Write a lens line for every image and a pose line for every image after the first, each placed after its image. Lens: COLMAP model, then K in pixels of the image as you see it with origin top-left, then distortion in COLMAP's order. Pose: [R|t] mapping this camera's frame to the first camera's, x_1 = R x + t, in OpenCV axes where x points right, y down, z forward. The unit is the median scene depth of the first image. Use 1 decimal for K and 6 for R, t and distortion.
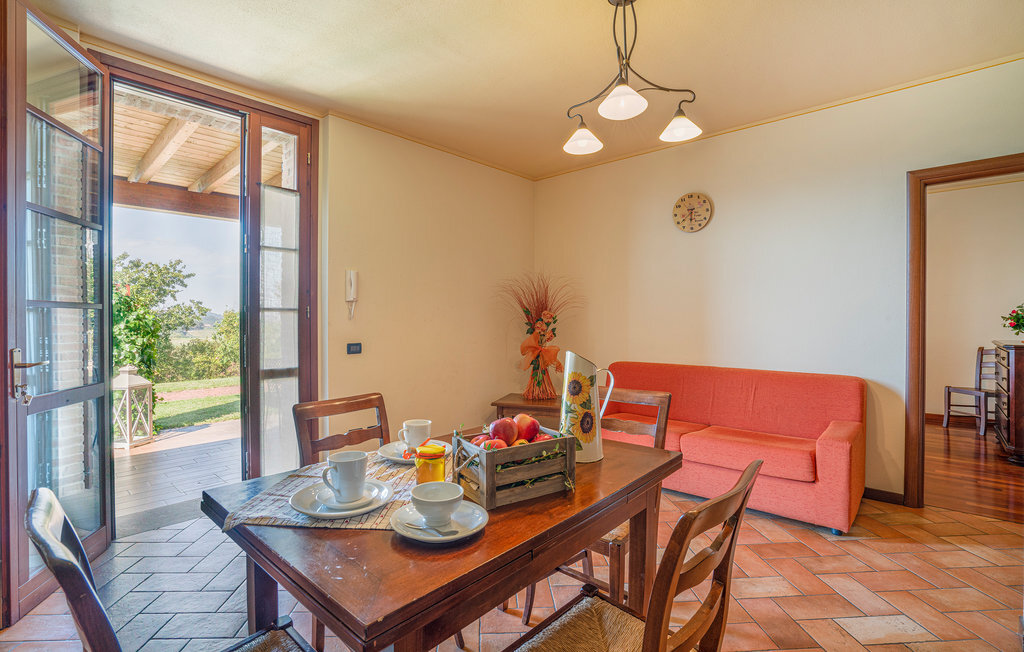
lens RADIAL K [[466.7, 0, 506.6], [0, 466.7, 321.7], [0, 0, 1]] dist [-0.021987, -0.000289]
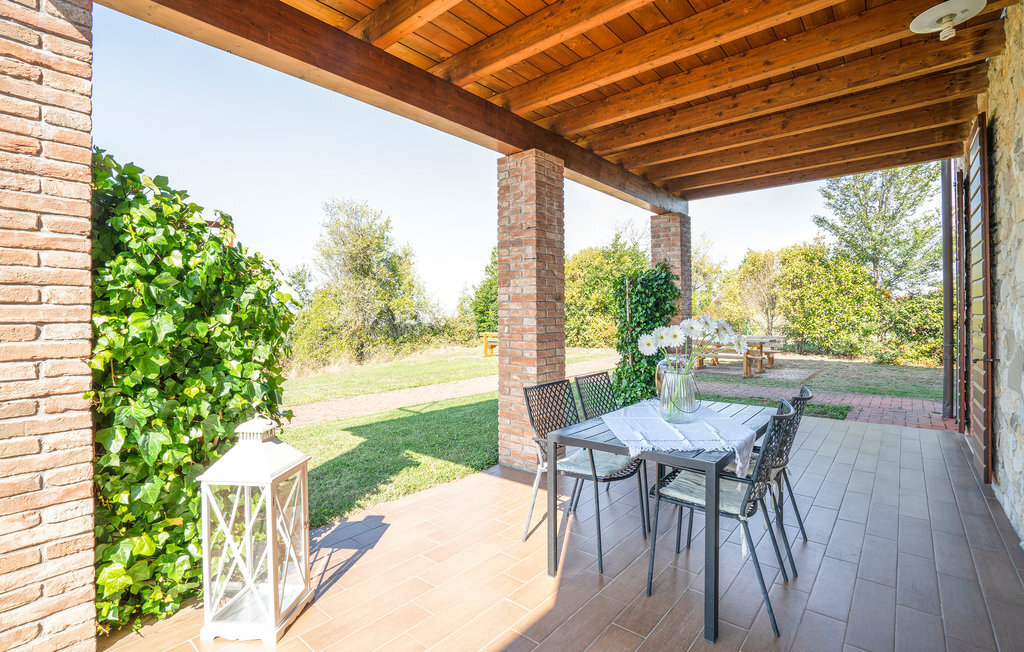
lens RADIAL K [[466.7, 0, 507.6], [0, 466.7, 311.3], [0, 0, 1]] dist [-0.021987, -0.000289]
pose [[0.999389, 0.003807, 0.034752, -0.587977], [-0.003335, 0.999902, -0.013629, 0.008316], [-0.034801, 0.013505, 0.999303, 0.562236]]
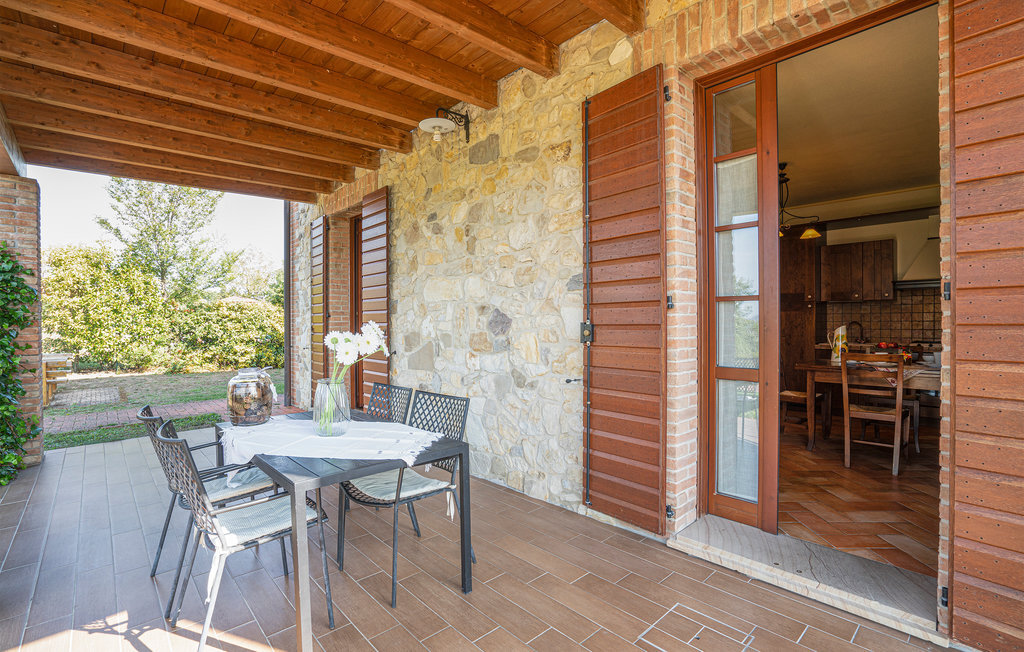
lens RADIAL K [[466.7, 0, 508.7], [0, 466.7, 325.3], [0, 0, 1]] dist [-0.021987, -0.000289]
pose [[0.098867, -0.002979, 0.995096, -1.063780], [0.016817, 0.999858, 0.001323, 0.013168], [-0.994959, 0.016603, 0.098903, 1.068086]]
